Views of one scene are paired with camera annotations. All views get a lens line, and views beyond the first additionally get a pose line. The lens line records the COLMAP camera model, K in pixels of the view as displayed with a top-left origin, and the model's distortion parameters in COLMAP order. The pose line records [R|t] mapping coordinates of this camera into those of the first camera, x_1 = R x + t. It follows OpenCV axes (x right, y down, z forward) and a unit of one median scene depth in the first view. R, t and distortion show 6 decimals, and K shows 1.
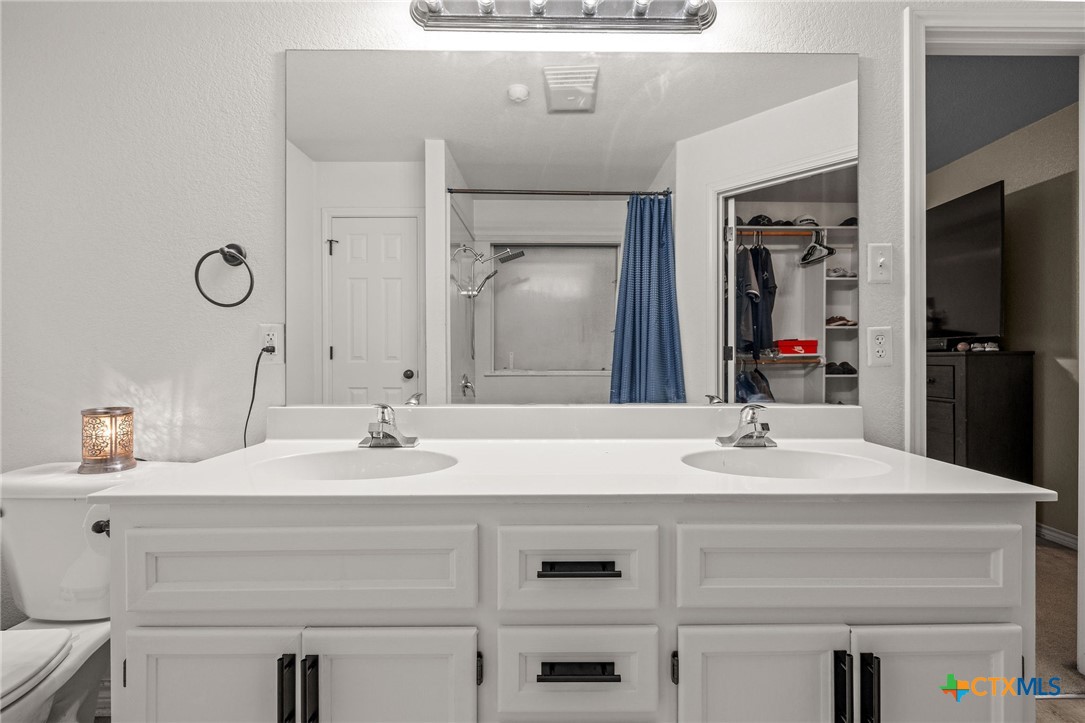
lens RADIAL K [[463.4, 0, 565.6], [0, 463.4, 362.3], [0, 0, 1]] dist [-0.001678, -0.000492]
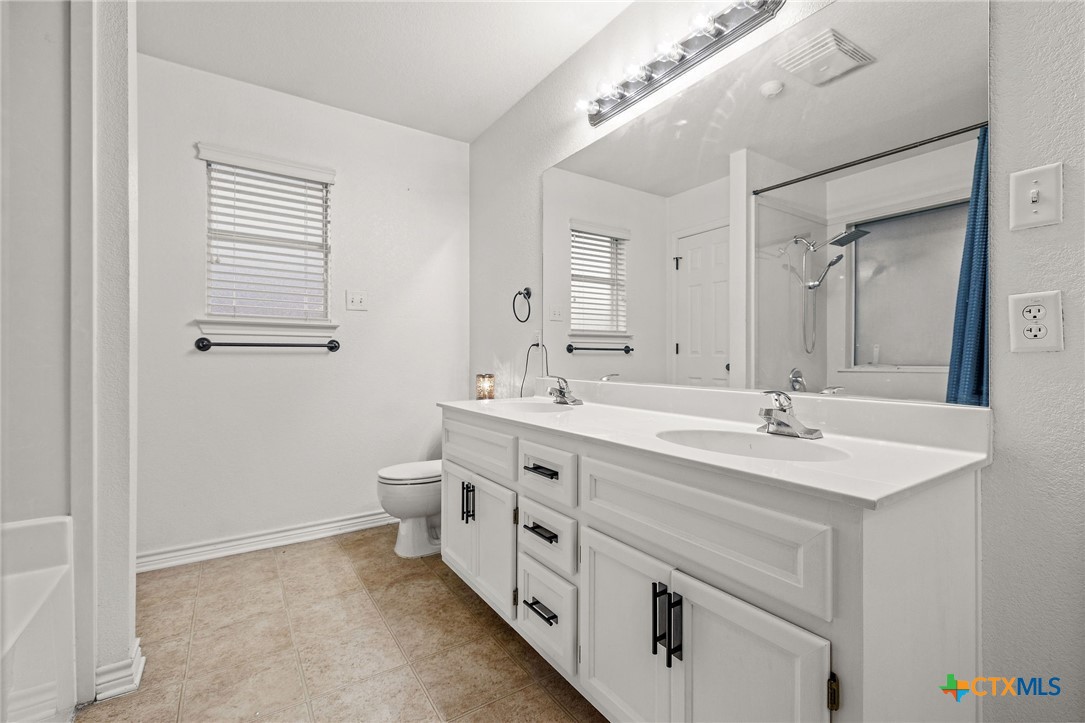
lens RADIAL K [[463.4, 0, 543.6], [0, 463.4, 359.4], [0, 0, 1]] dist [-0.001678, -0.000492]
pose [[0.552367, 0.005648, -0.833582, 0.845709], [-0.006718, 0.999975, 0.002324, 0.022654], [0.833574, 0.004316, 0.552391, 0.043181]]
